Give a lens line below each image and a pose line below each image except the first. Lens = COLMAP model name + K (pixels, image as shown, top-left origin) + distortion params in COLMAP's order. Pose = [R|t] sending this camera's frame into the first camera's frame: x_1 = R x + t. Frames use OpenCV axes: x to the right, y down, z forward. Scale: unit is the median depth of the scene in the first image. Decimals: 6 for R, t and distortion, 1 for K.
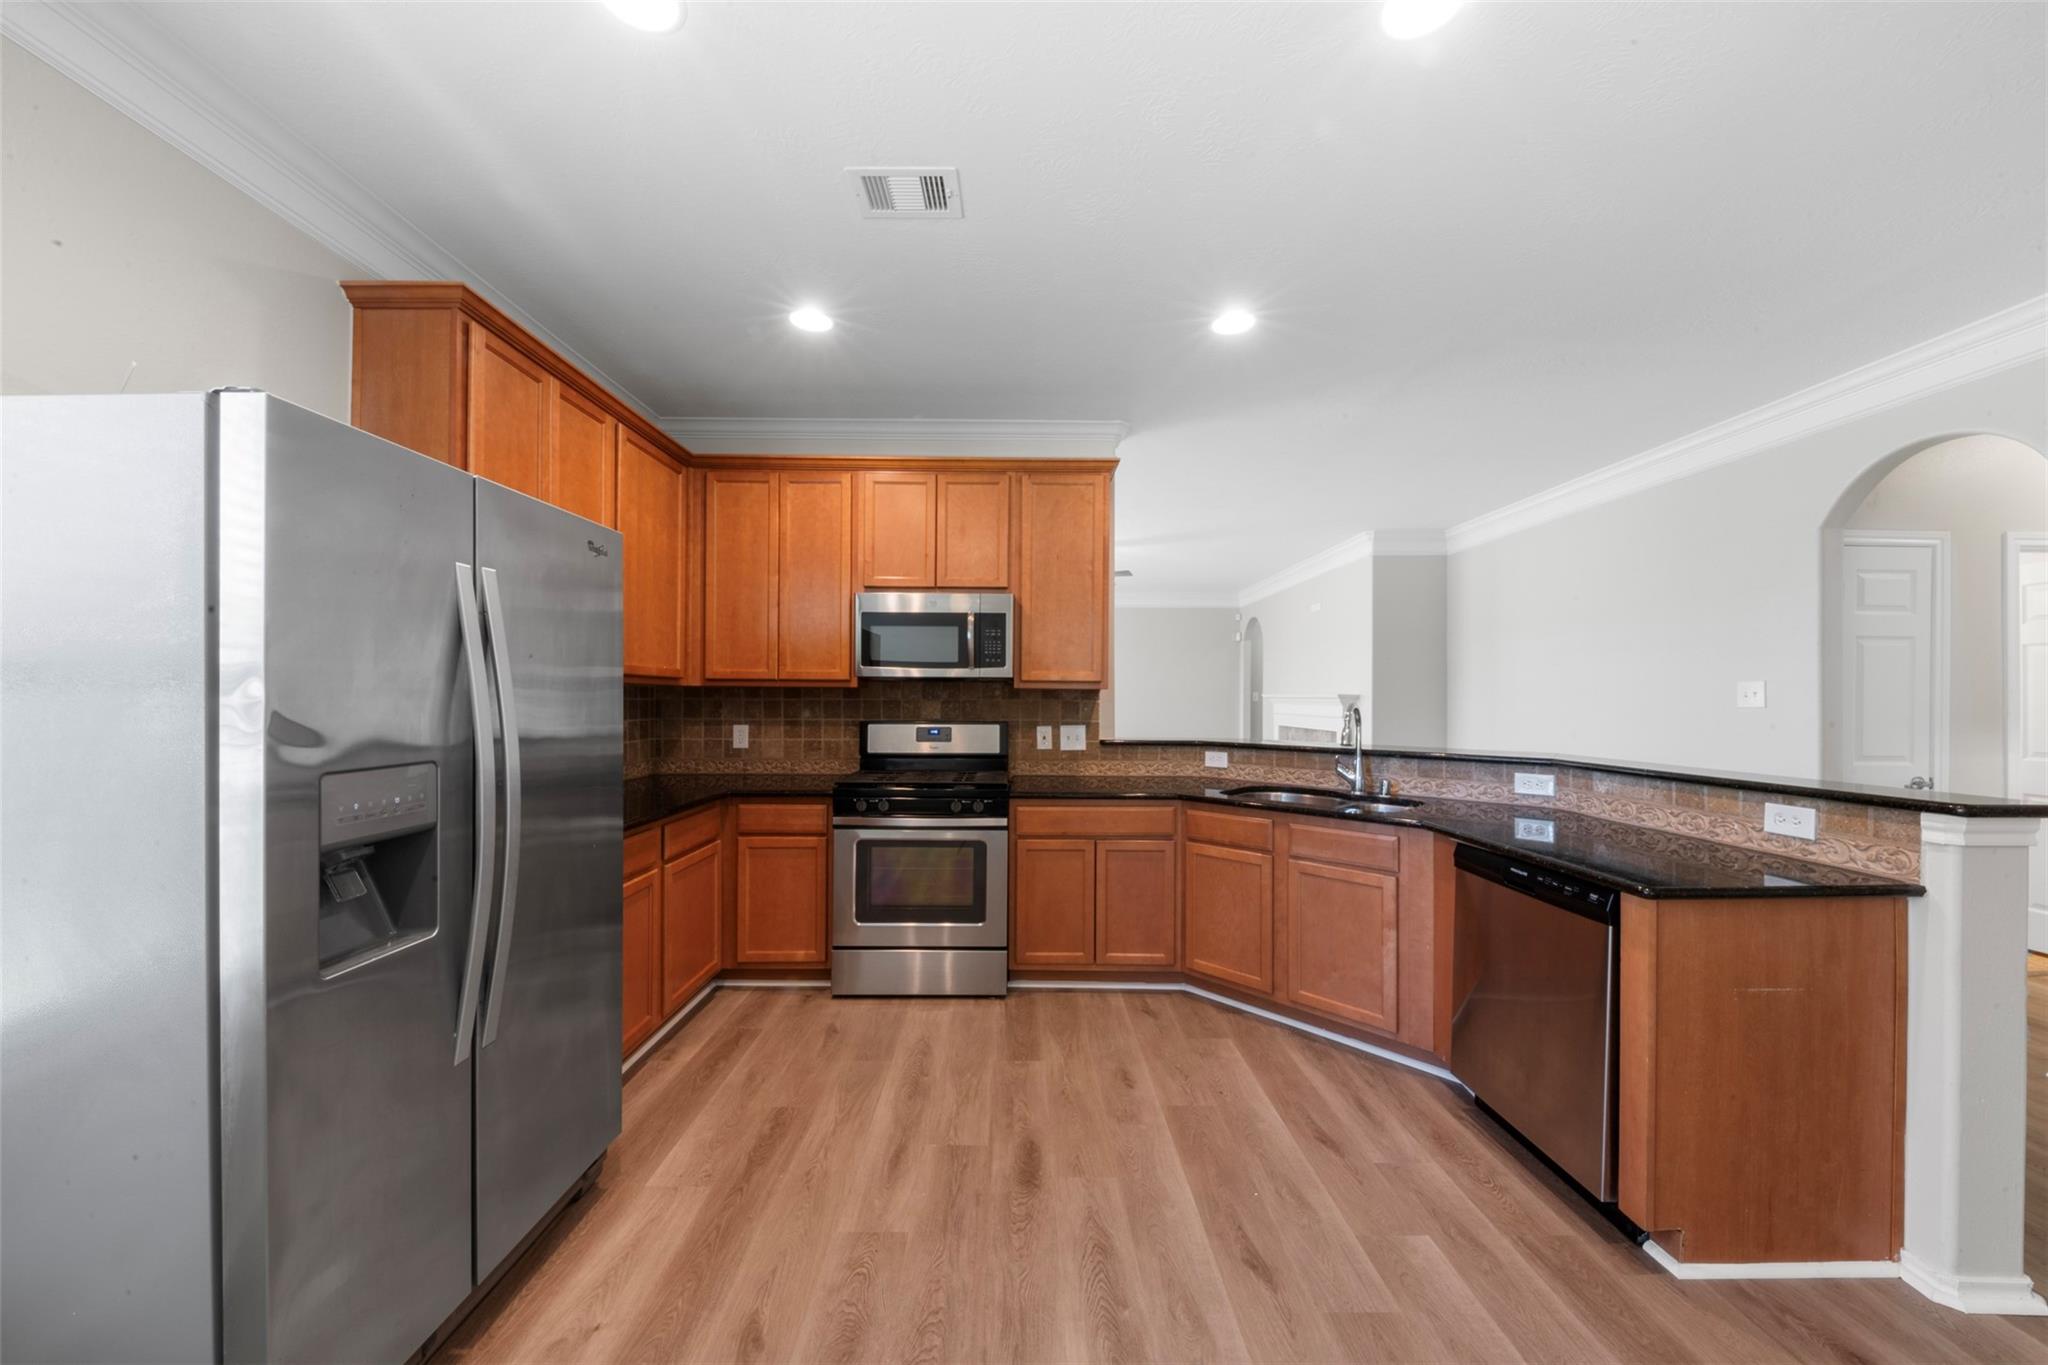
lens RADIAL K [[713.5, 0, 1020.1], [0, 713.5, 689.6], [0, 0, 1]] dist [-0.001454, -0.001855]
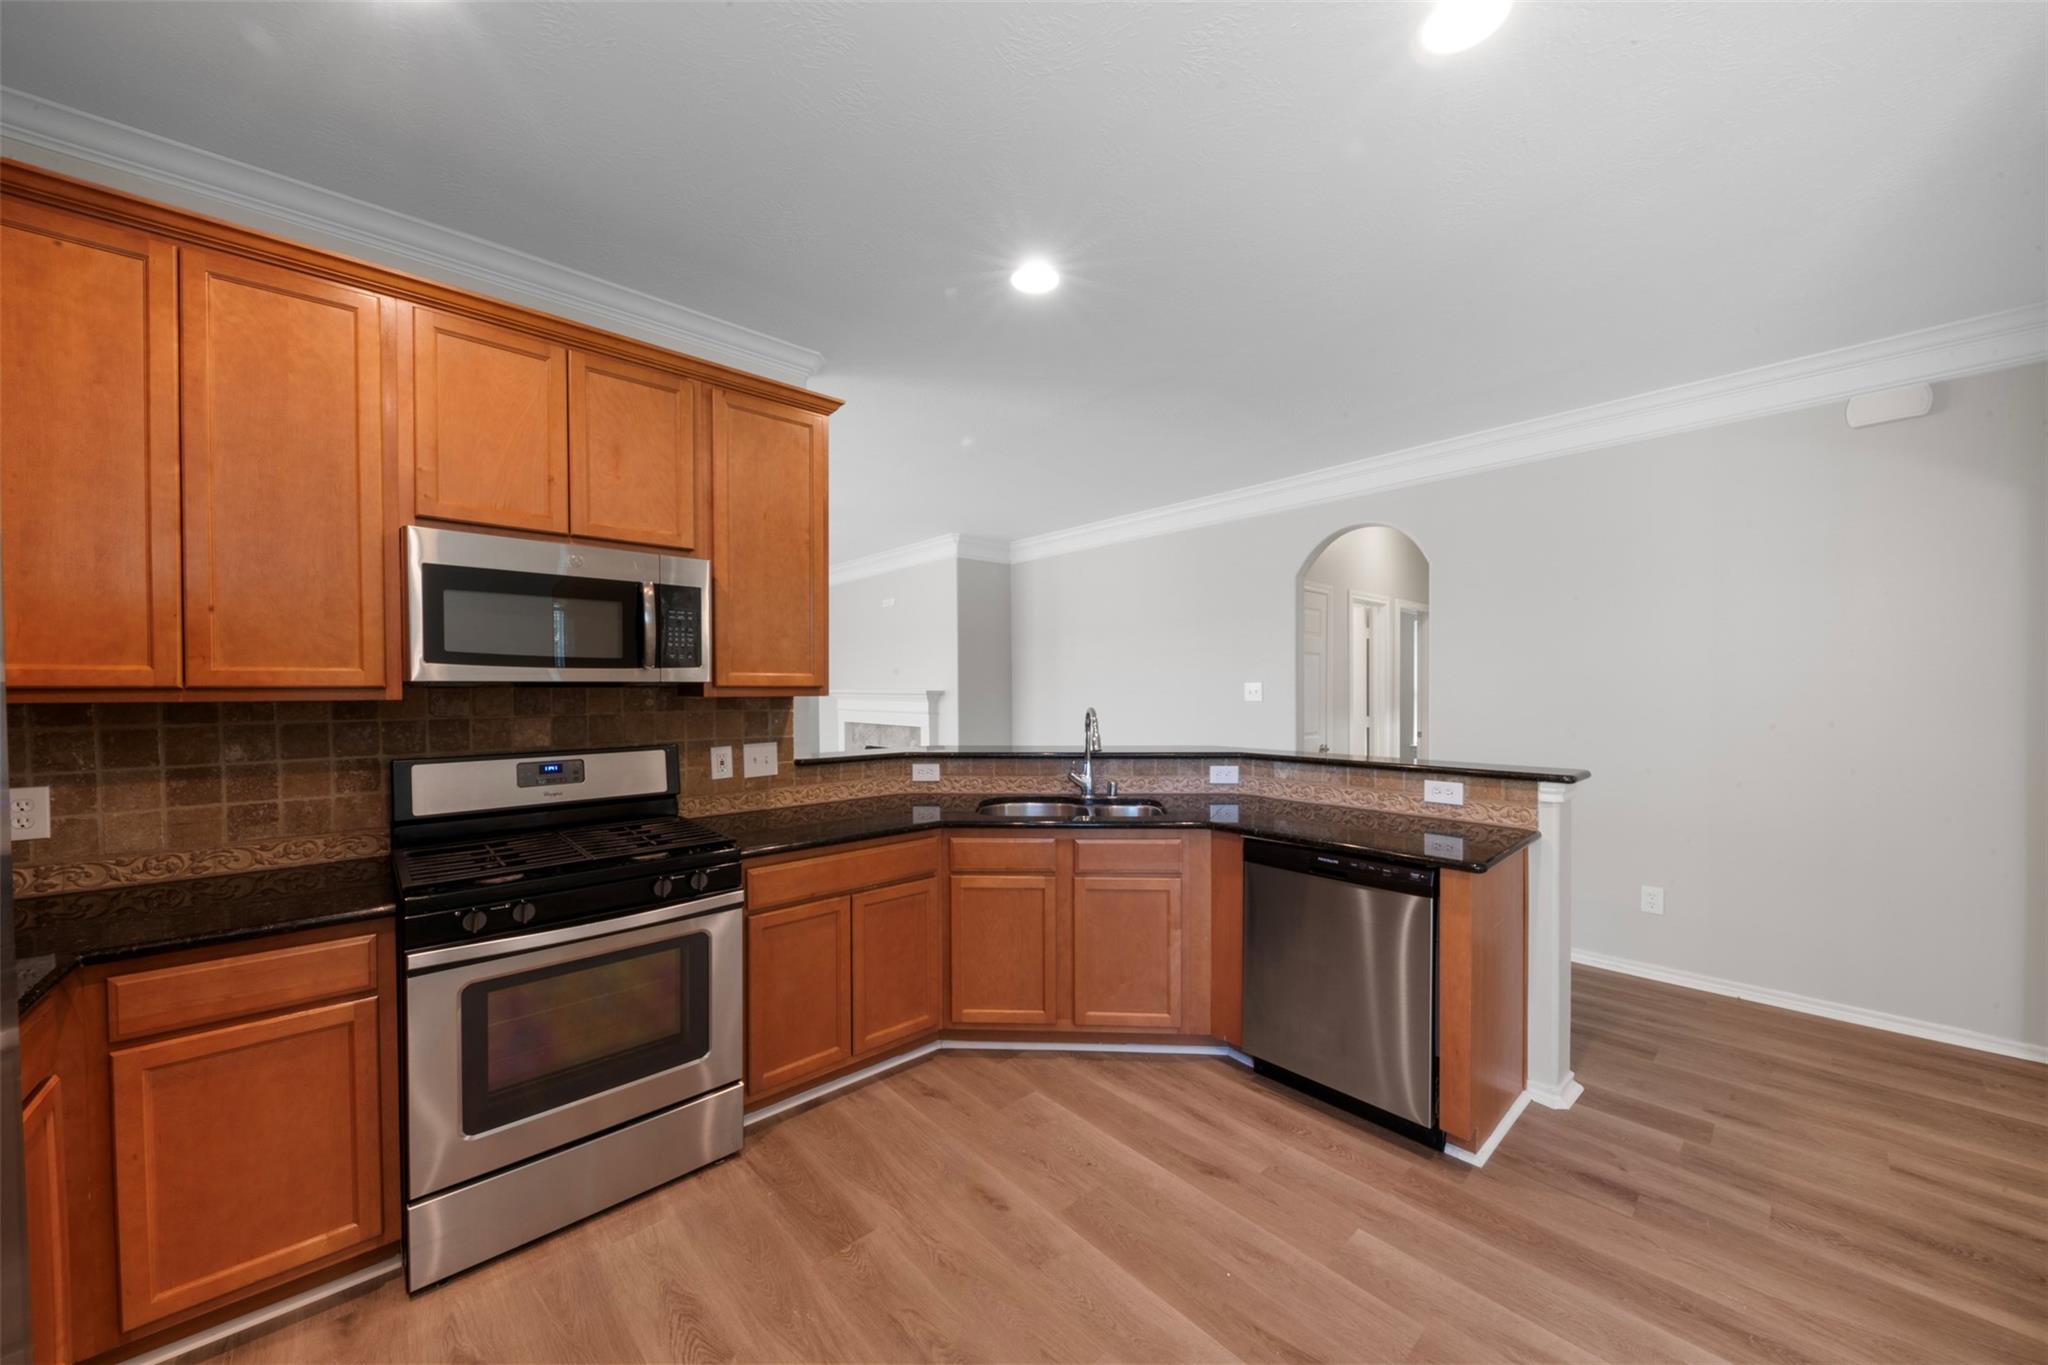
lens RADIAL K [[713.5, 0, 1028.8], [0, 713.5, 694.2], [0, 0, 1]] dist [-0.001454, -0.001855]
pose [[0.745909, -0.015415, 0.665870, -0.260279], [0.000695, 0.999750, 0.022366, -0.022272], [-0.666048, -0.016220, 0.745733, 0.307561]]
